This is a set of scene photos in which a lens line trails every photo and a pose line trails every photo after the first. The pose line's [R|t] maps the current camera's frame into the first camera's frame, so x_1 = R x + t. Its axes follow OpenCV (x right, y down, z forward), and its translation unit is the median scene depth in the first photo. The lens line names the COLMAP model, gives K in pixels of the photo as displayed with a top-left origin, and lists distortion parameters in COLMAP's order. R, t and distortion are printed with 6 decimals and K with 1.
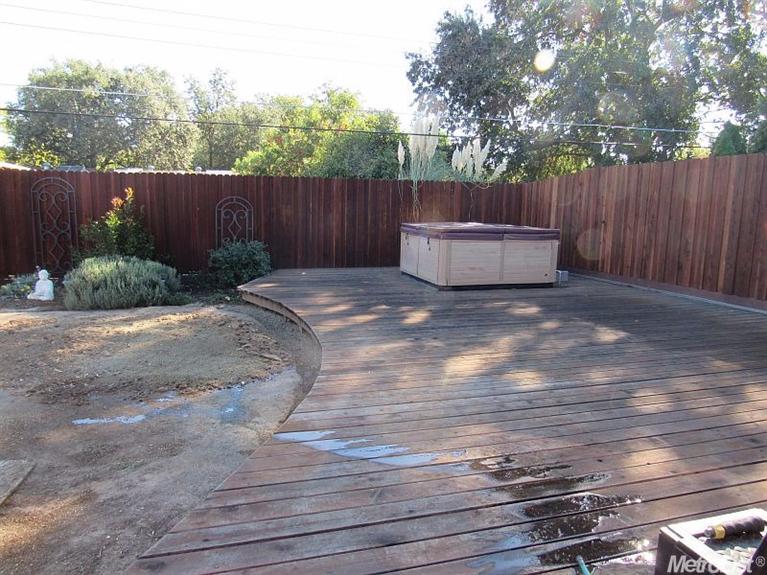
lens RADIAL K [[543.0, 0, 383.5], [0, 543.0, 287.5], [0, 0, 1]] dist [-0.018002, 0.001364]
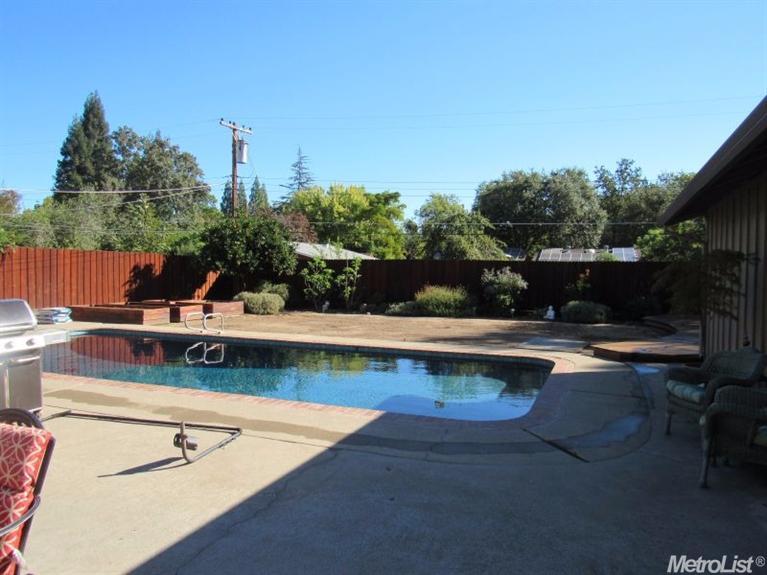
lens RADIAL K [[543.0, 0, 383.5], [0, 543.0, 287.5], [0, 0, 1]] dist [-0.018002, 0.001364]
pose [[0.768577, 0.013964, -0.639605, 0.060385], [-0.095125, 0.991143, -0.092668, 0.035726], [0.632646, 0.132065, 0.763098, -0.251731]]
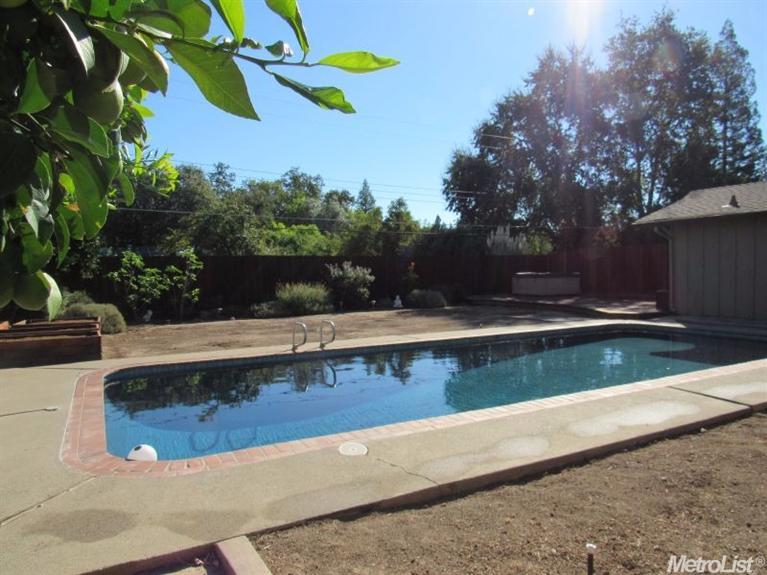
lens RADIAL K [[543.0, 0, 383.5], [0, 543.0, 287.5], [0, 0, 1]] dist [-0.018002, 0.001364]
pose [[0.983510, -0.036991, 0.177028, -0.240680], [0.057481, 0.992038, -0.112053, 0.044829], [-0.171474, 0.120381, 0.977806, -0.314851]]
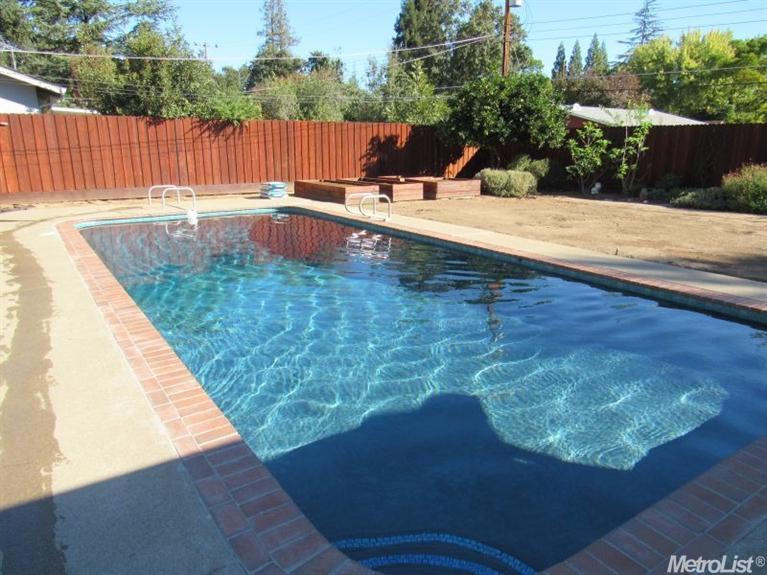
lens RADIAL K [[543.0, 0, 383.5], [0, 543.0, 287.5], [0, 0, 1]] dist [-0.018002, 0.001364]
pose [[0.276528, 0.234549, -0.931944, 0.029294], [-0.140967, 0.969169, 0.202090, 0.020599], [0.950611, 0.075490, 0.301066, -0.140099]]
